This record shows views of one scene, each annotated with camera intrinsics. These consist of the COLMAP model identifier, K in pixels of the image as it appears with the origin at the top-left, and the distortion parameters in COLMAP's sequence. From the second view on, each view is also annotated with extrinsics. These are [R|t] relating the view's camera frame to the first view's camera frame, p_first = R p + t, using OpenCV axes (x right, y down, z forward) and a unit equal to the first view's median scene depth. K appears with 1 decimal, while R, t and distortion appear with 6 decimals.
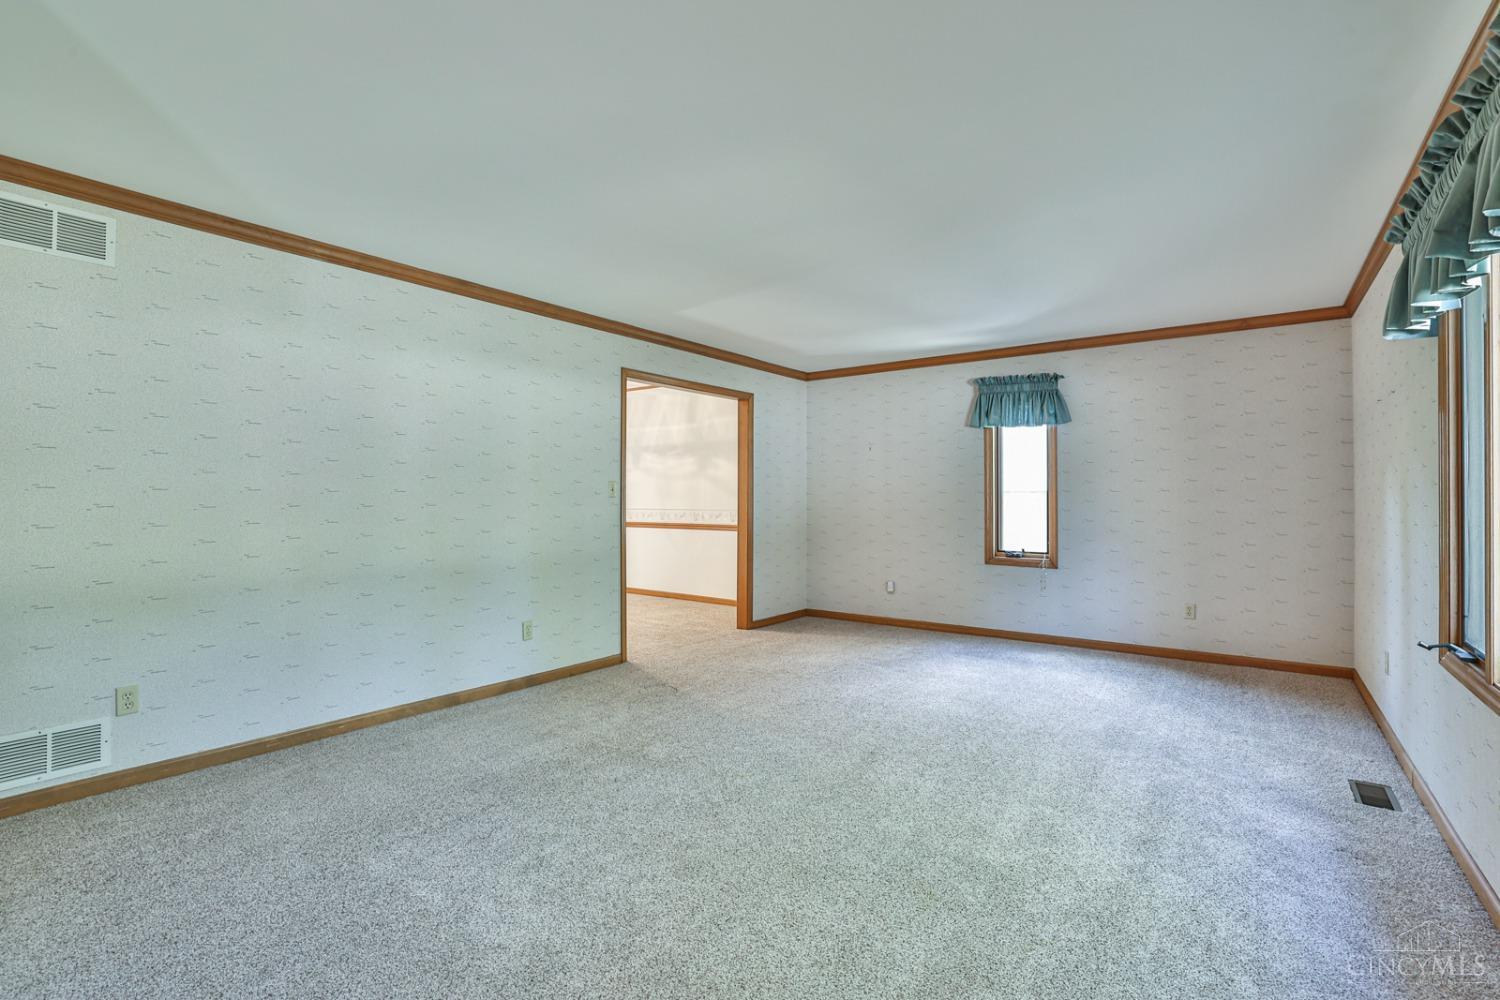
lens RADIAL K [[676.9, 0, 747.4], [0, 676.9, 499.3], [0, 0, 1]] dist [-0.007214, 0.005263]
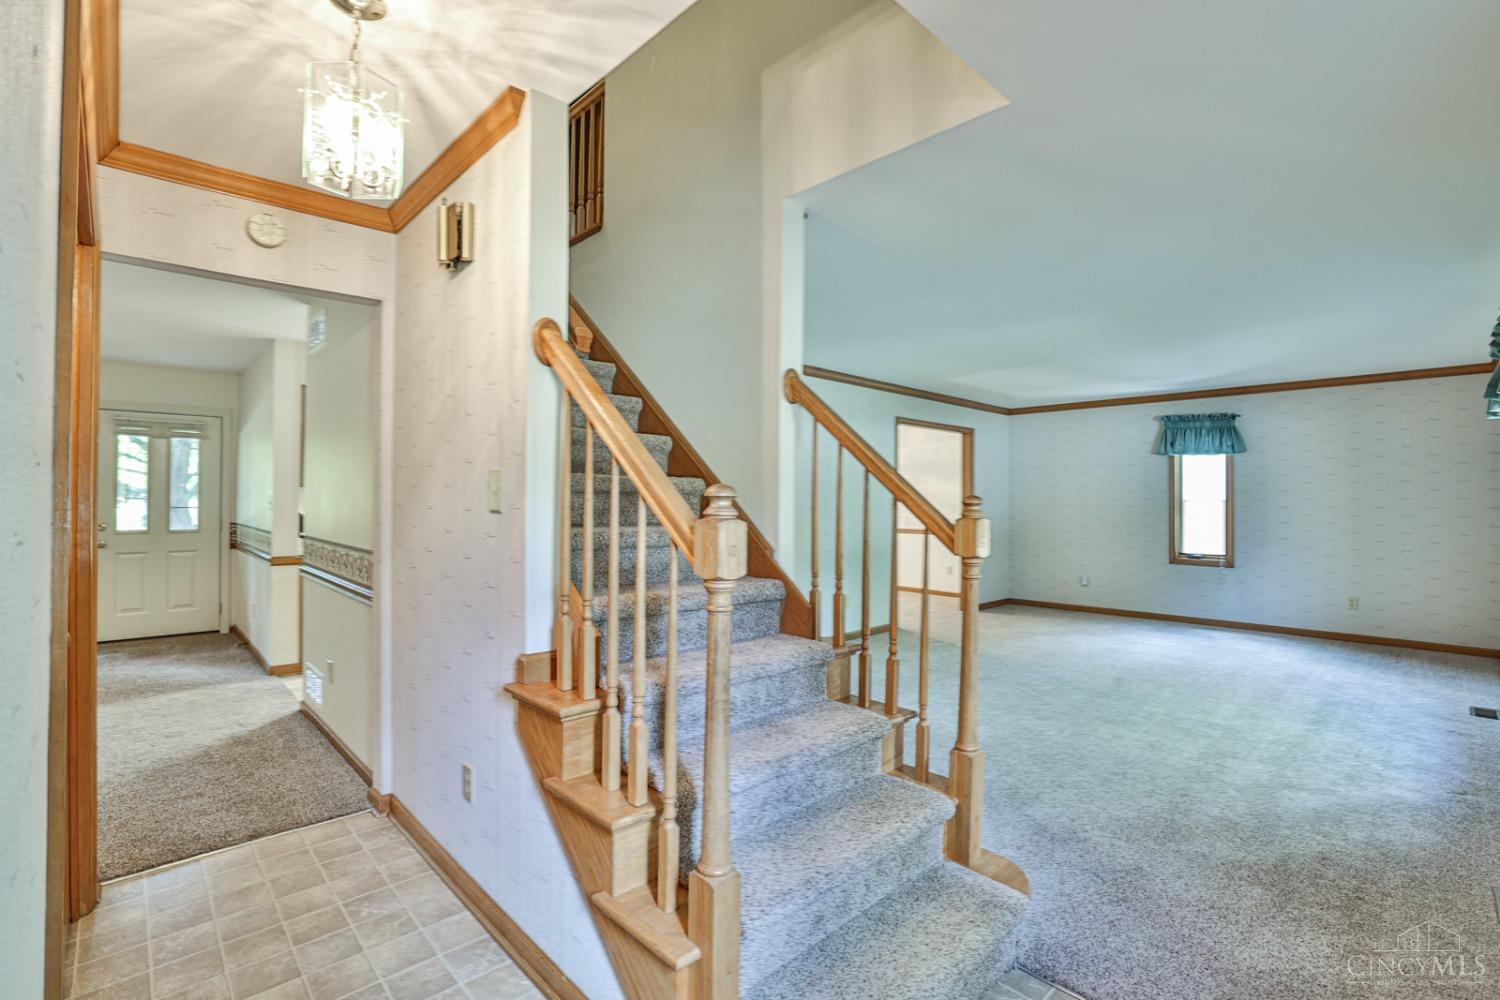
lens RADIAL K [[676.9, 0, 750.4], [0, 676.9, 498.4], [0, 0, 1]] dist [-0.007214, 0.005263]
pose [[0.987905, 0.004274, -0.155005, -0.233487], [-0.005373, 0.999963, -0.006667, -0.013244], [0.154970, 0.007419, 0.987891, -0.376556]]
